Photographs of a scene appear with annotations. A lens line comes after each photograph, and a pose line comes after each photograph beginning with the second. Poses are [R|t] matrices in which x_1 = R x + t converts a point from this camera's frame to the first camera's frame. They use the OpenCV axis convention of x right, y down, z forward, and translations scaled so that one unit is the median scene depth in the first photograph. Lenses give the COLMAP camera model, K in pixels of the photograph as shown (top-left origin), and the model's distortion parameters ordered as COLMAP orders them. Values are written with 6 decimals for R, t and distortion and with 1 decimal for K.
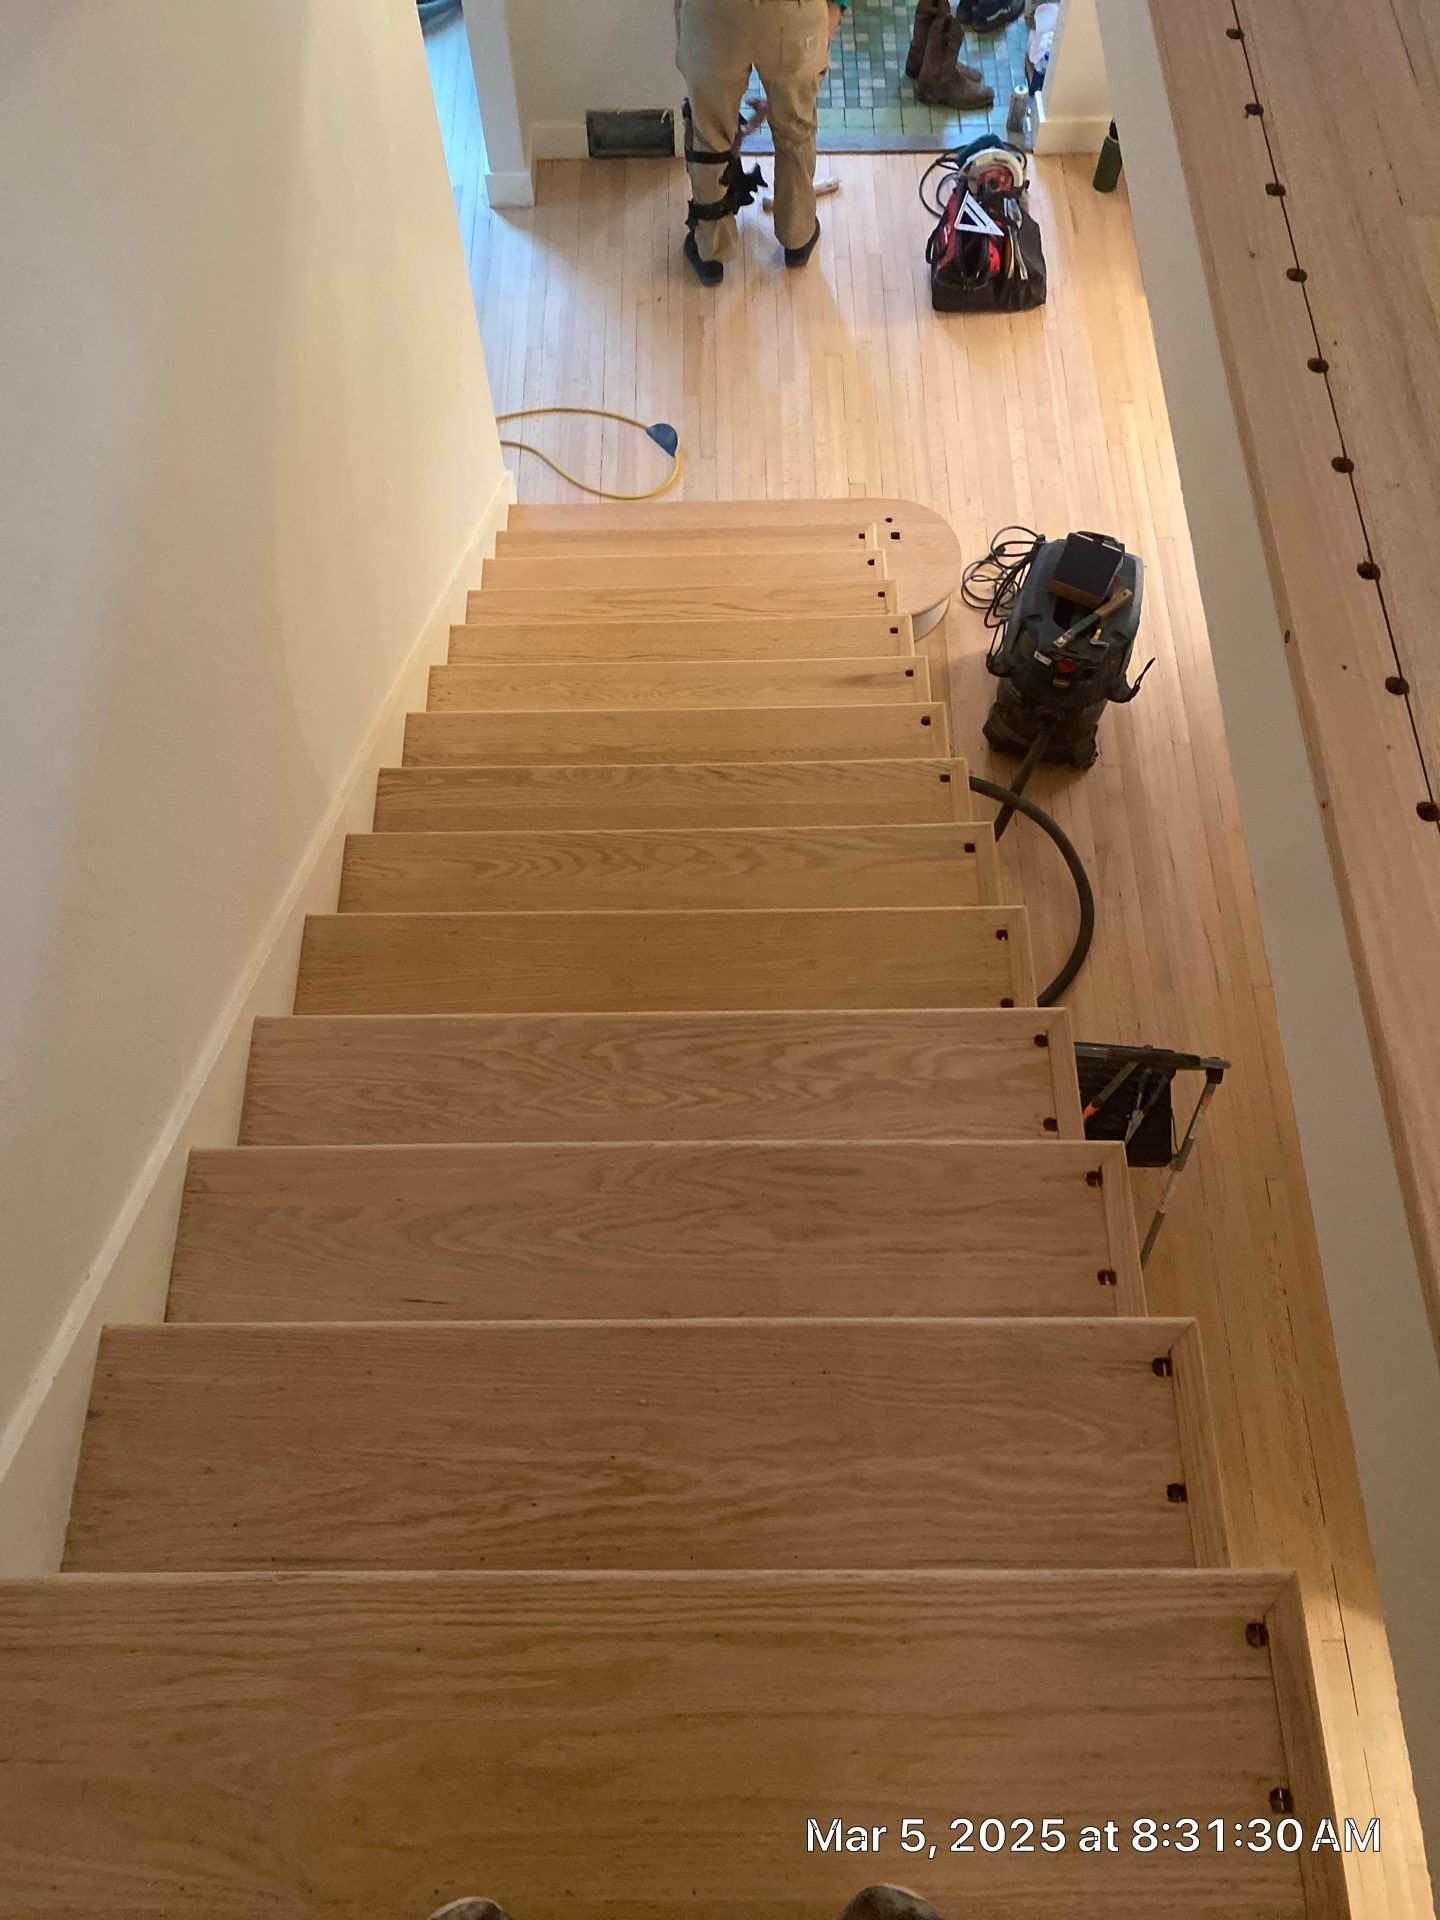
lens RADIAL K [[1457.7, 0, 725.4], [0, 1457.7, 963.7], [0, 0, 1]] dist [0.032654, -0.032100]
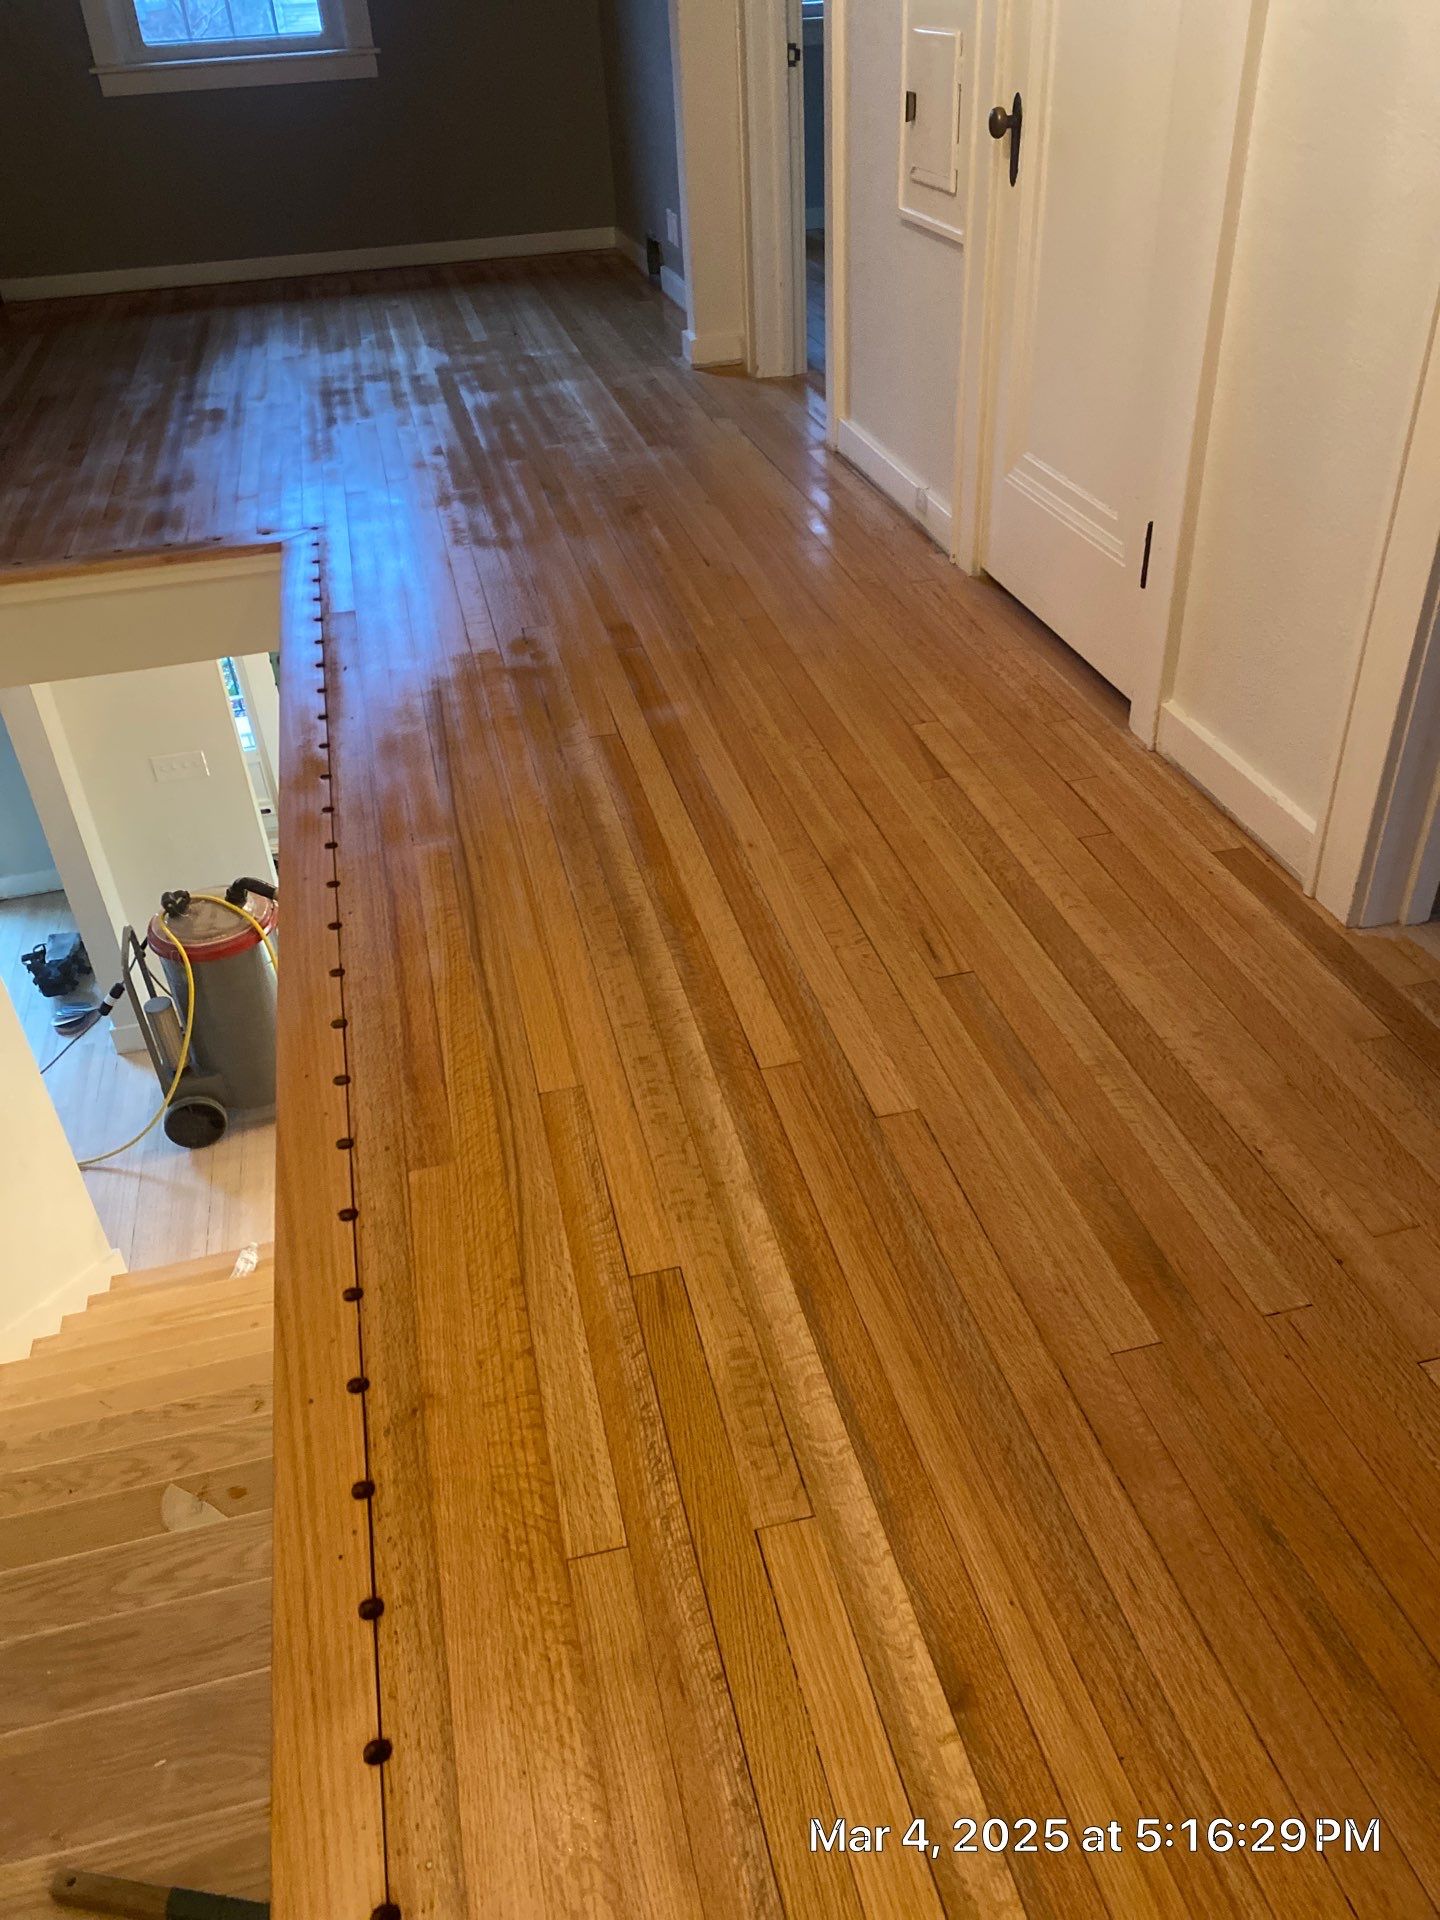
lens RADIAL K [[1457.7, 0, 710.9], [0, 1457.7, 958.9], [0, 0, 1]] dist [0.032654, -0.032100]
pose [[0.974651, -0.156320, 0.160058, 0.370274], [0.216471, 0.839641, -0.498140, 0.321157], [-0.056522, 0.520161, 0.852196, -0.212263]]
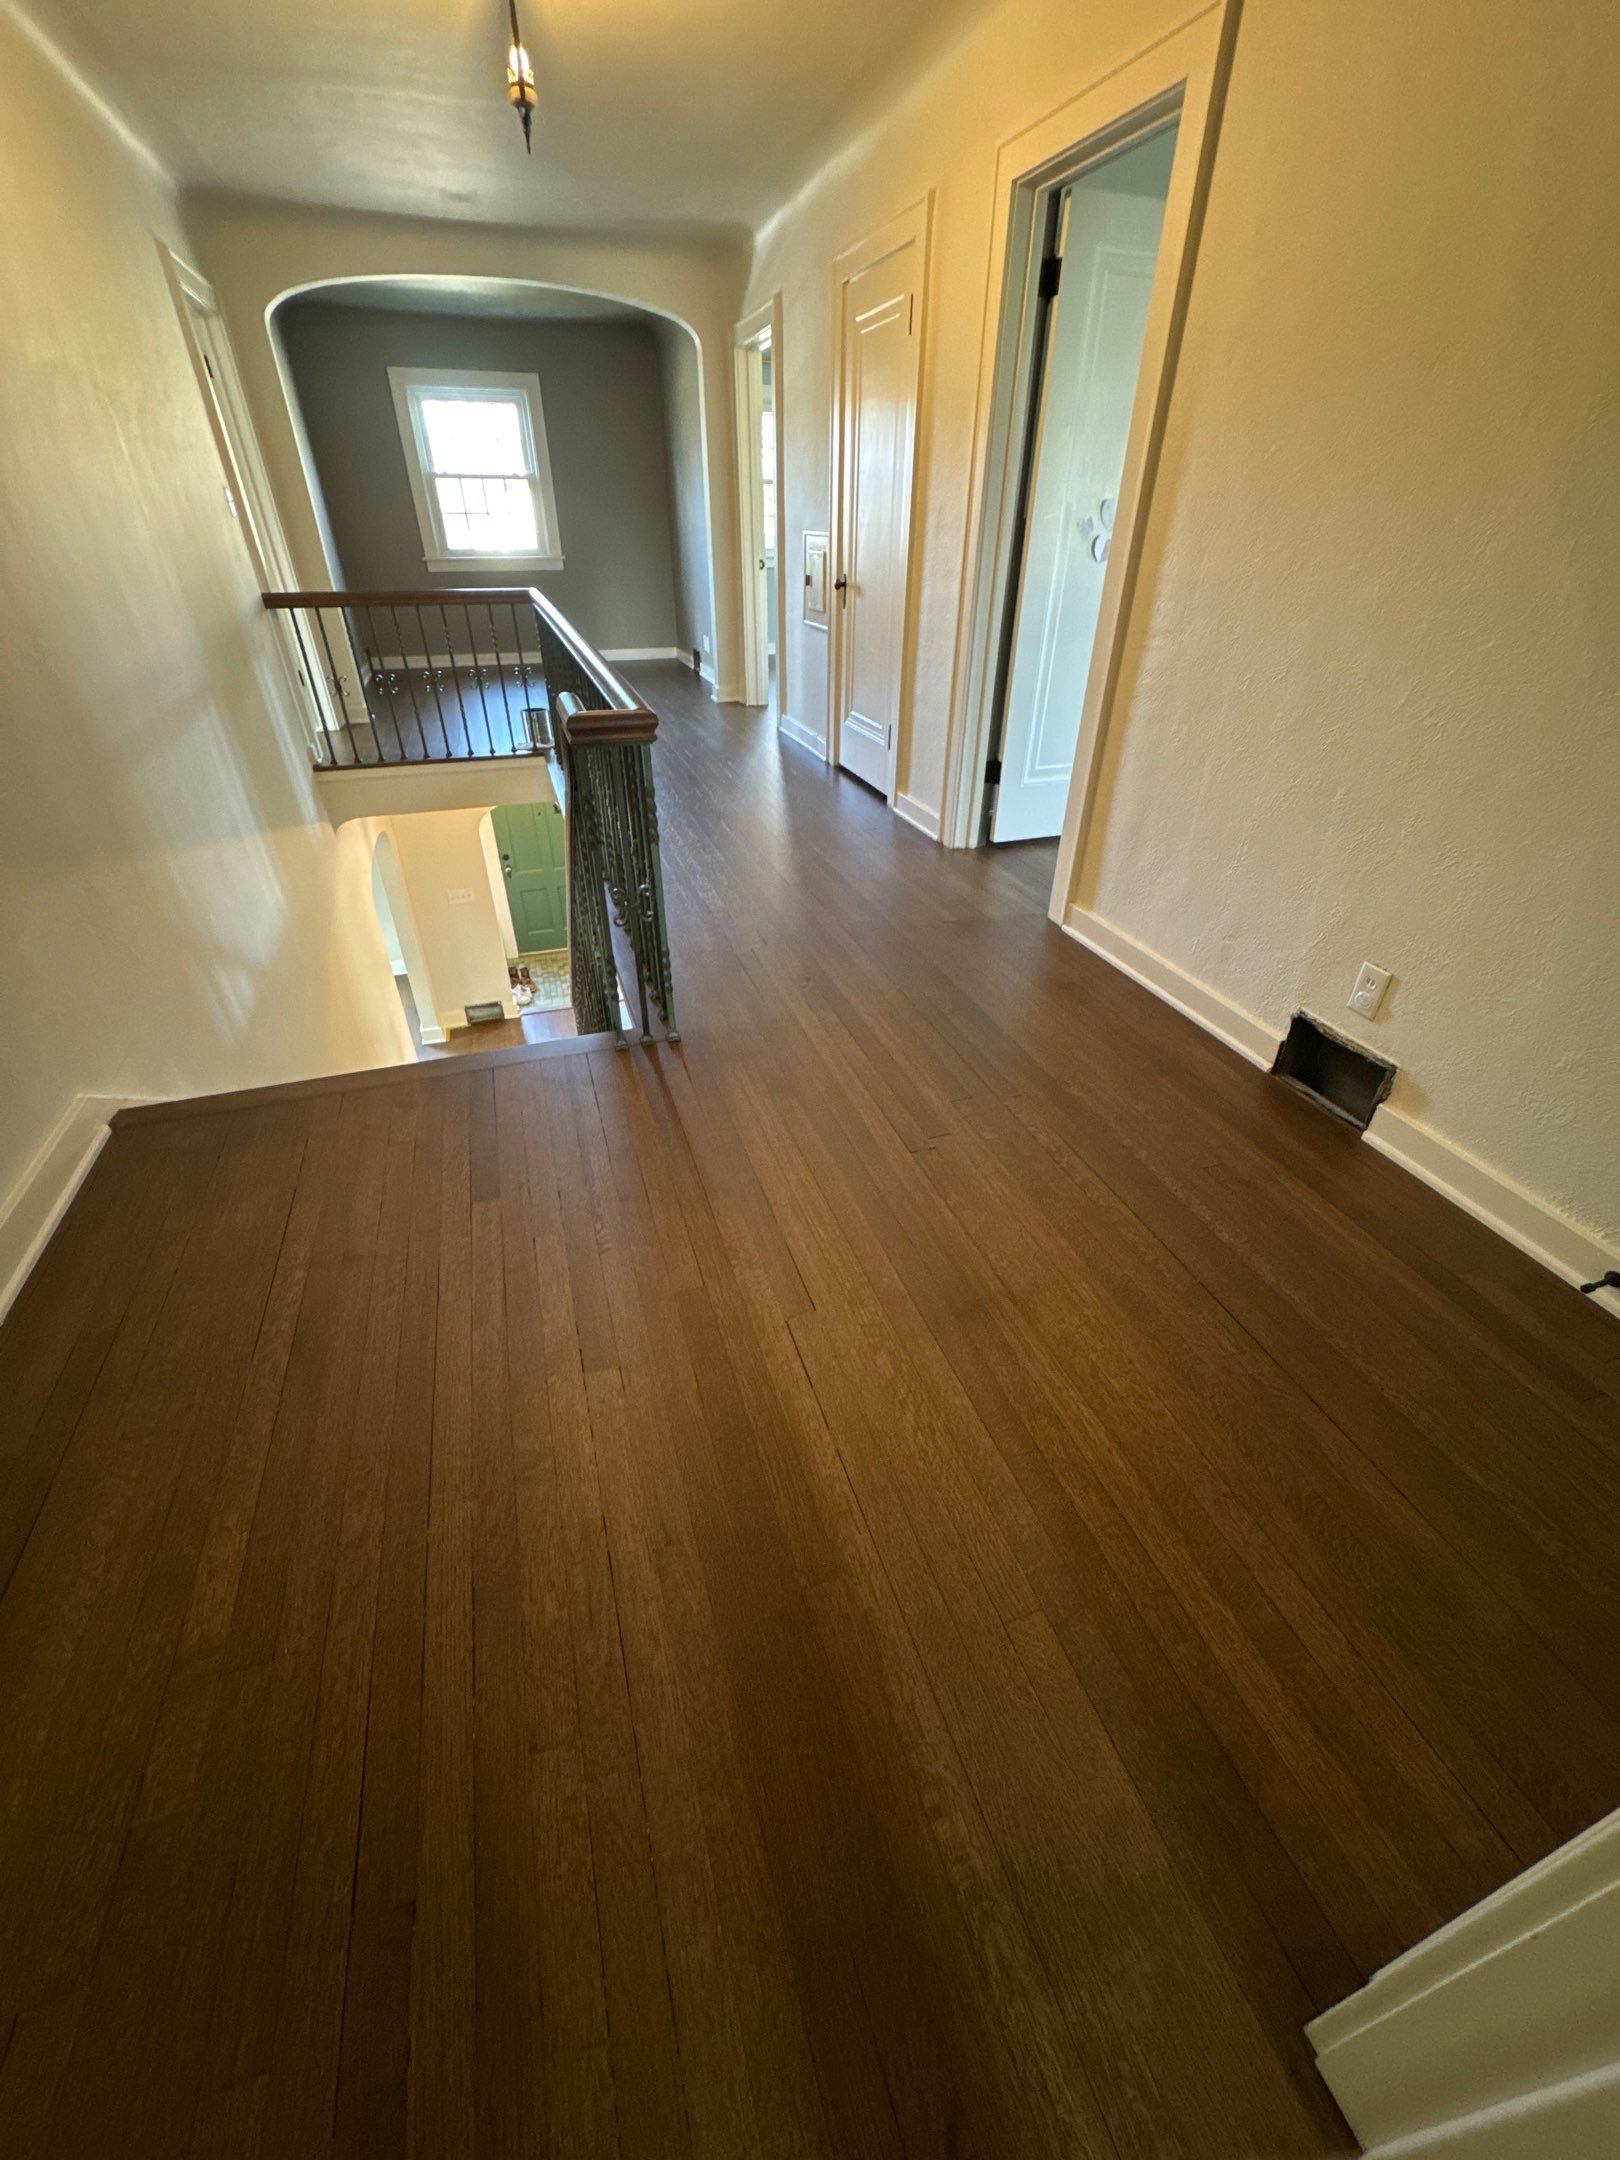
lens RADIAL K [[851.5, 0, 812.4], [0, 851.5, 1081.9], [0, 0, 1]] dist [-0.001969, -0.000158]
pose [[0.948603, -0.156722, 0.274936, 0.132339], [0.278806, 0.824902, -0.491735, 1.073470], [-0.149729, 0.543116, 0.826200, -0.538343]]
